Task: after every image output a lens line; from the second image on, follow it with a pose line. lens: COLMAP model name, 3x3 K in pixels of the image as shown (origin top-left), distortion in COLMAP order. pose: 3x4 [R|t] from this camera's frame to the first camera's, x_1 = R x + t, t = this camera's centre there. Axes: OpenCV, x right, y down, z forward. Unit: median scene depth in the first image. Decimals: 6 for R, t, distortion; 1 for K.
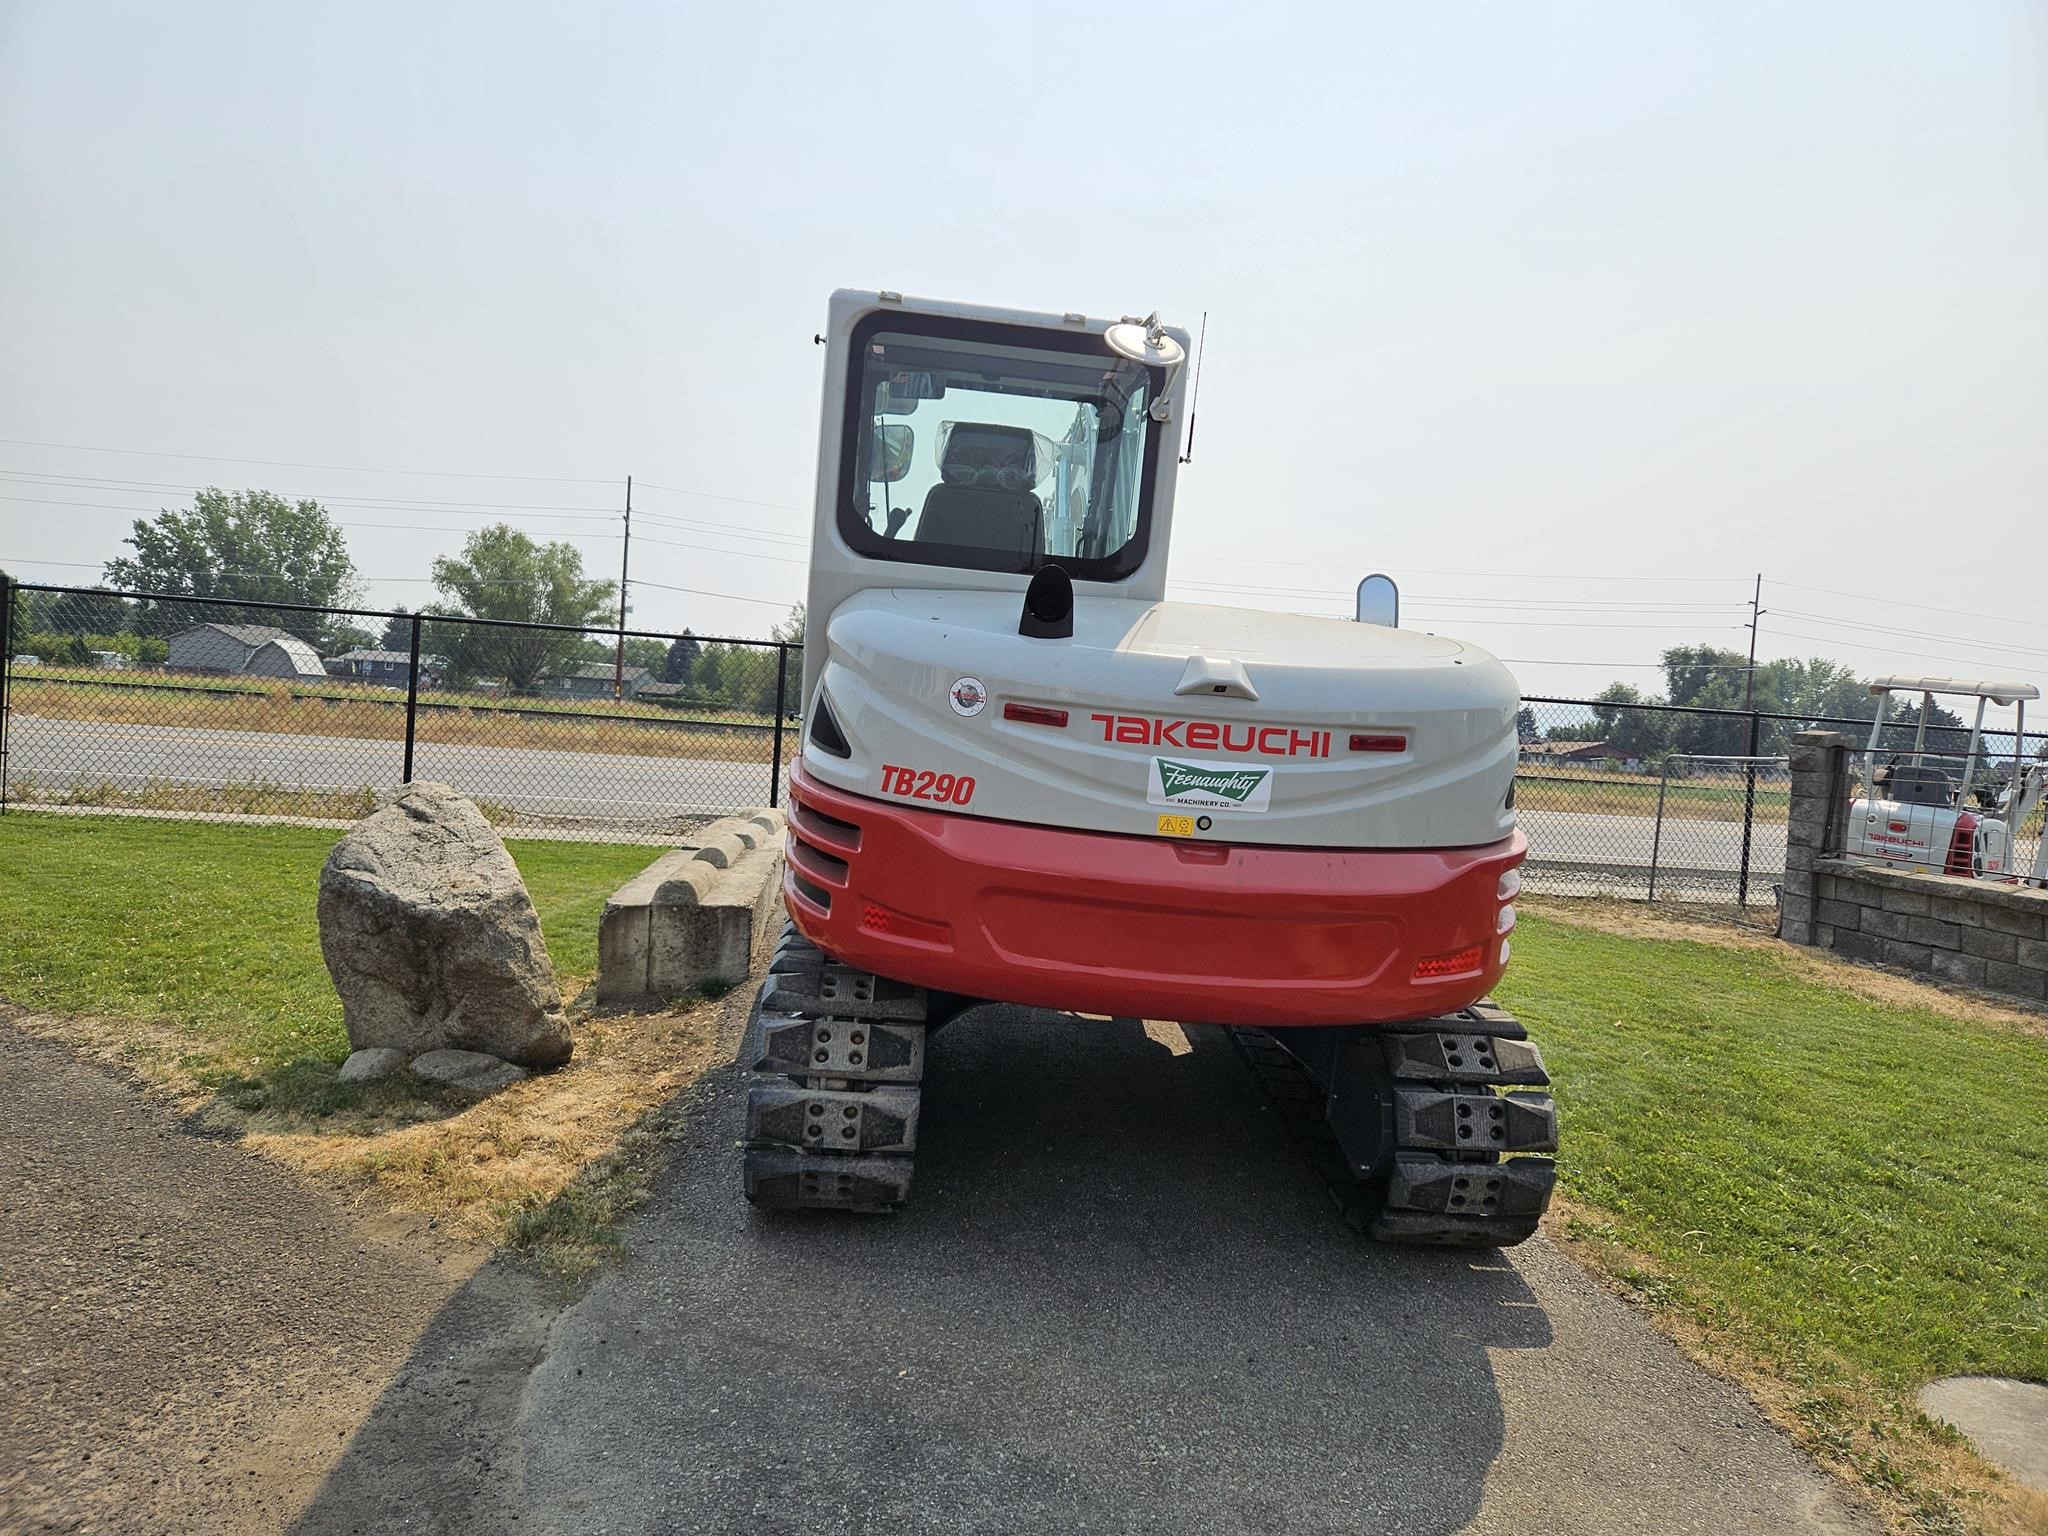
lens RADIAL K [[1356.8, 0, 1043.2], [0, 1356.8, 771.2], [0, 0, 1]] dist [0.077358, -0.060112]
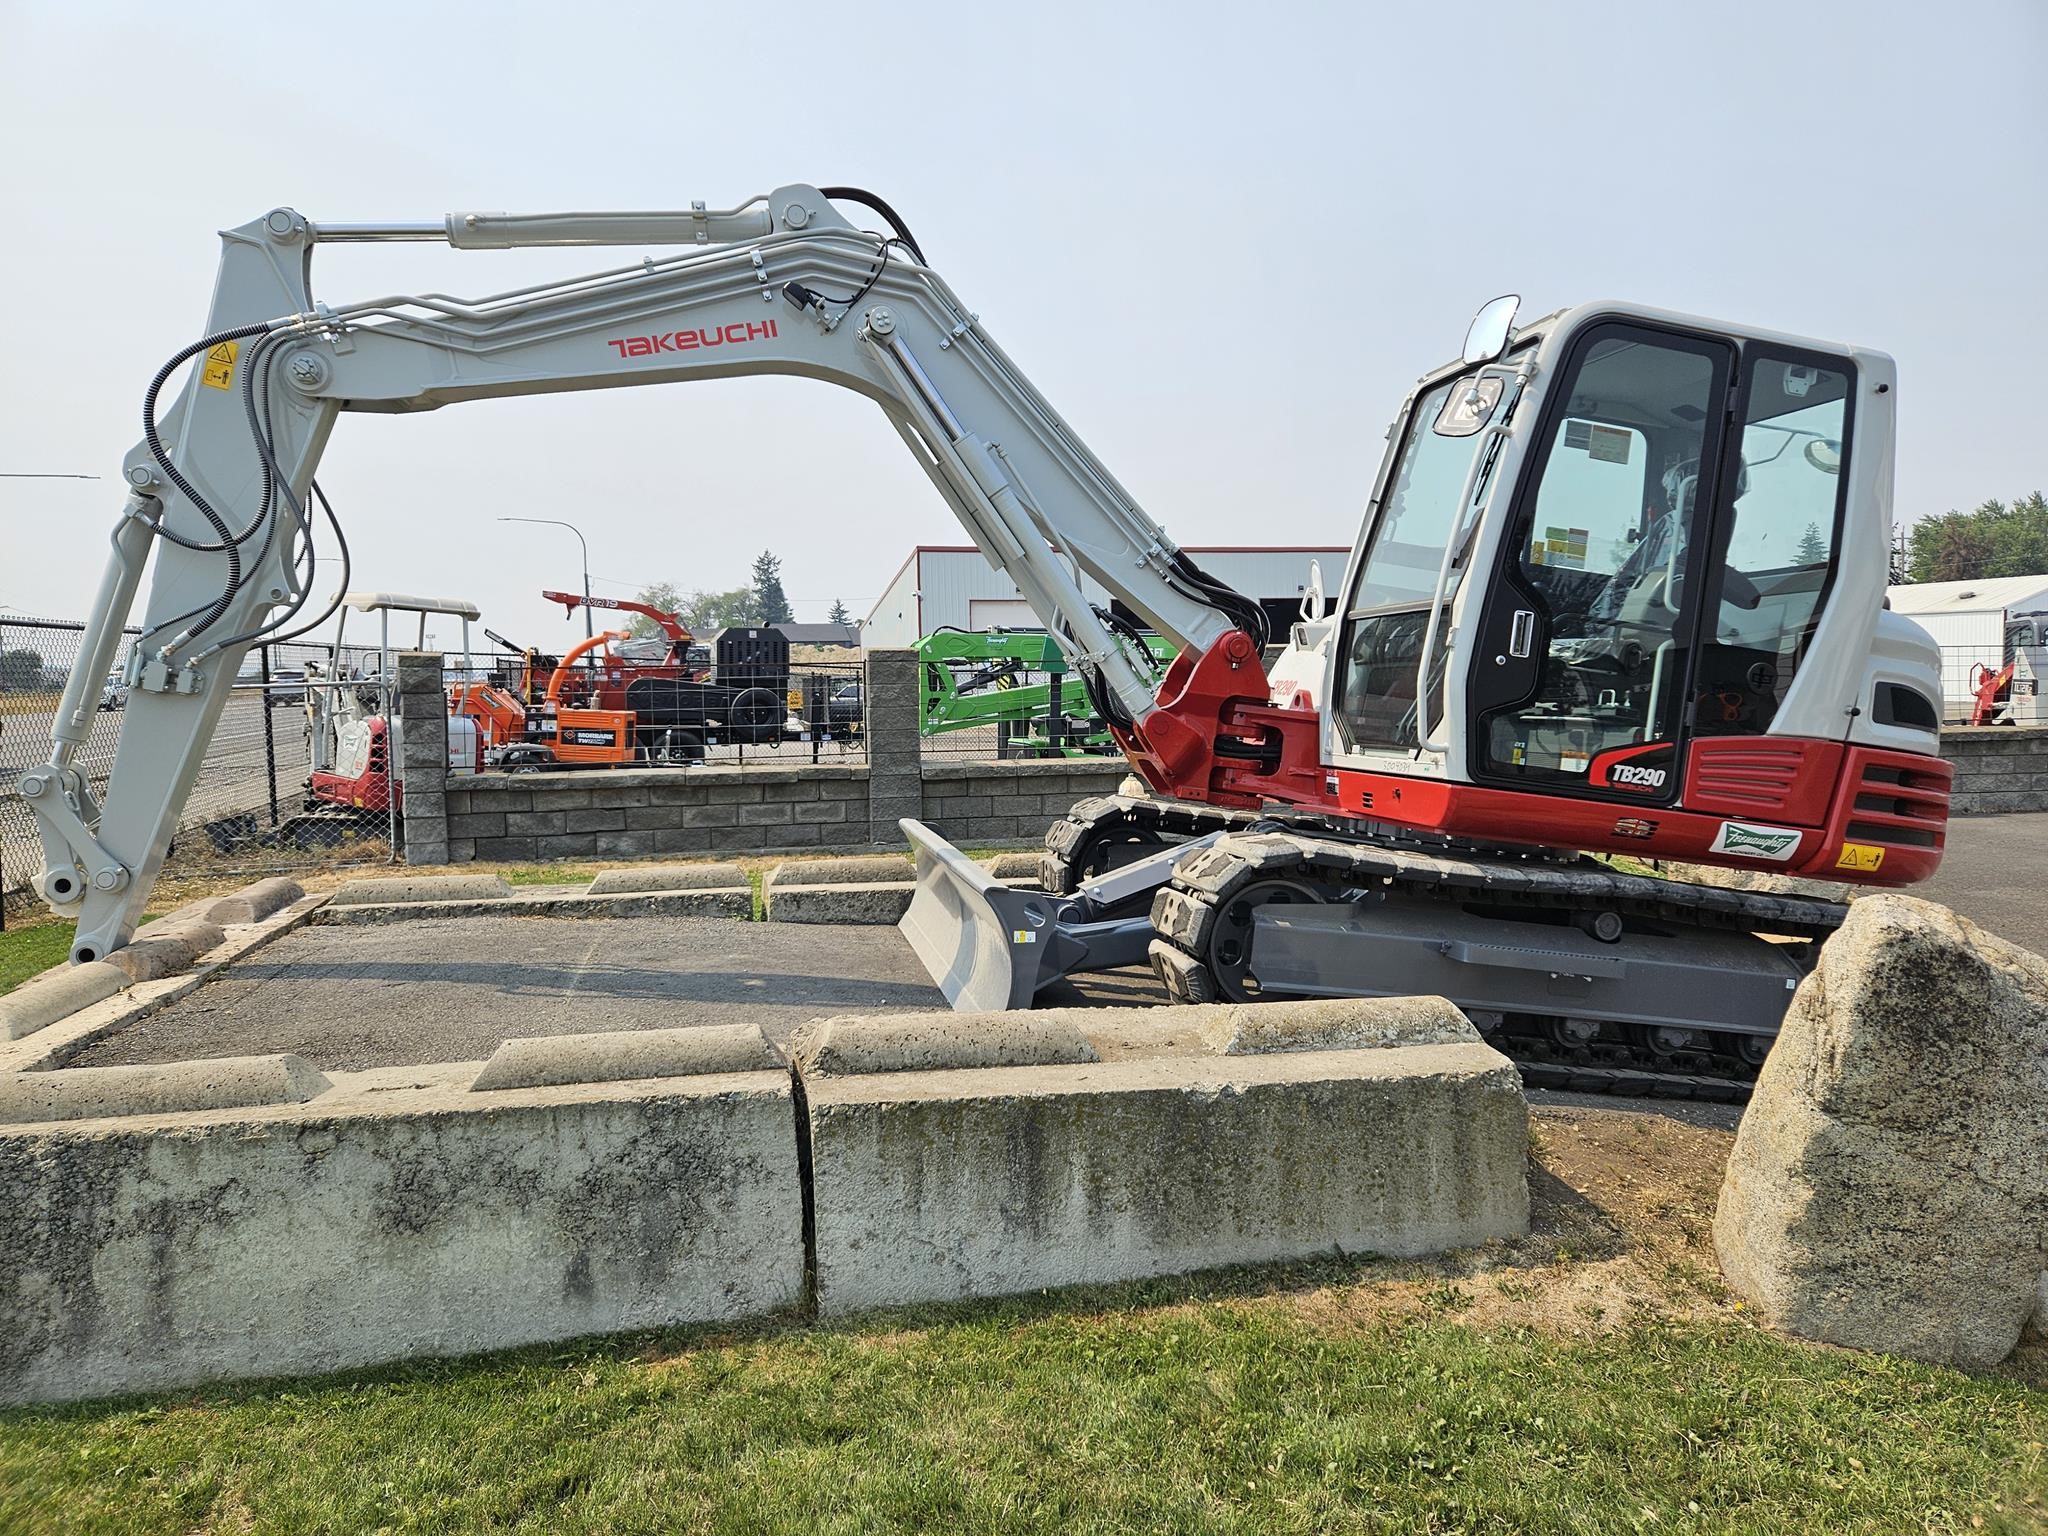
lens RADIAL K [[1341.6, 0, 1014.9], [0, 1341.6, 736.0], [0, 0, 1]] dist [0.077130, -0.059711]
pose [[-0.092790, -0.117213, 0.988762, -1.315866], [0.044328, 0.991576, 0.121707, -0.199682], [-0.994699, 0.055123, -0.086812, 1.889449]]
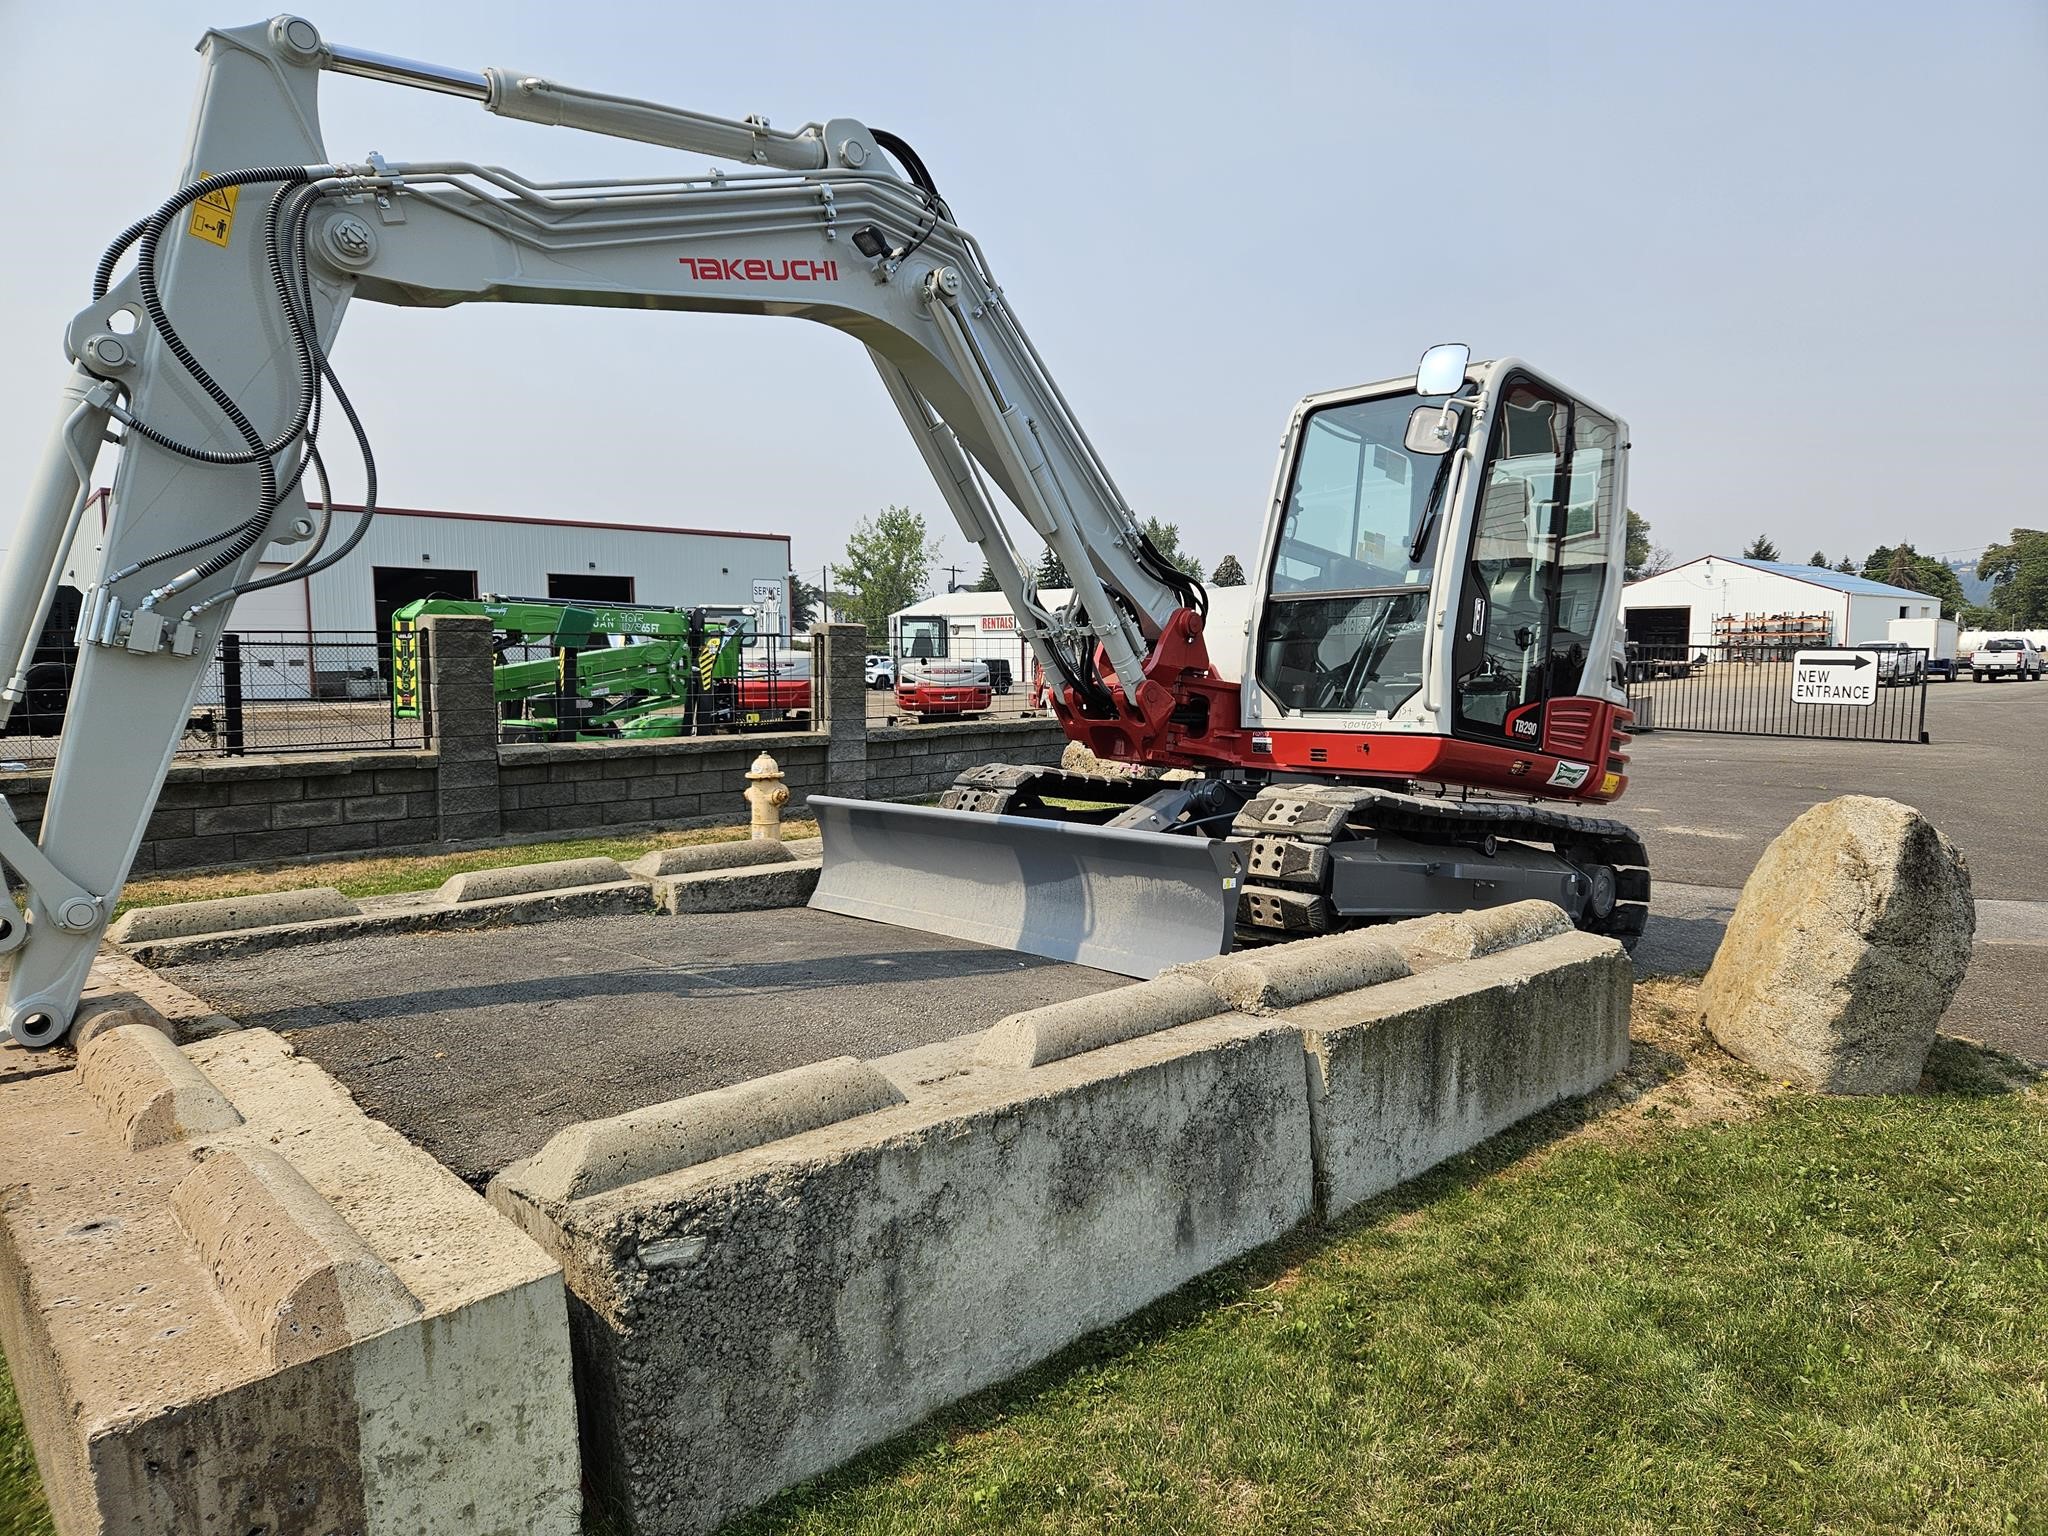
lens RADIAL K [[1346.0, 0, 1026.4], [0, 1346.0, 760.3], [0, 0, 1]] dist [0.075941, -0.060559]
pose [[-0.599403, -0.135380, 0.788916, -1.089727], [-0.010426, 0.986831, 0.161421, -0.204733], [-0.800379, 0.088531, -0.592921, 2.618144]]
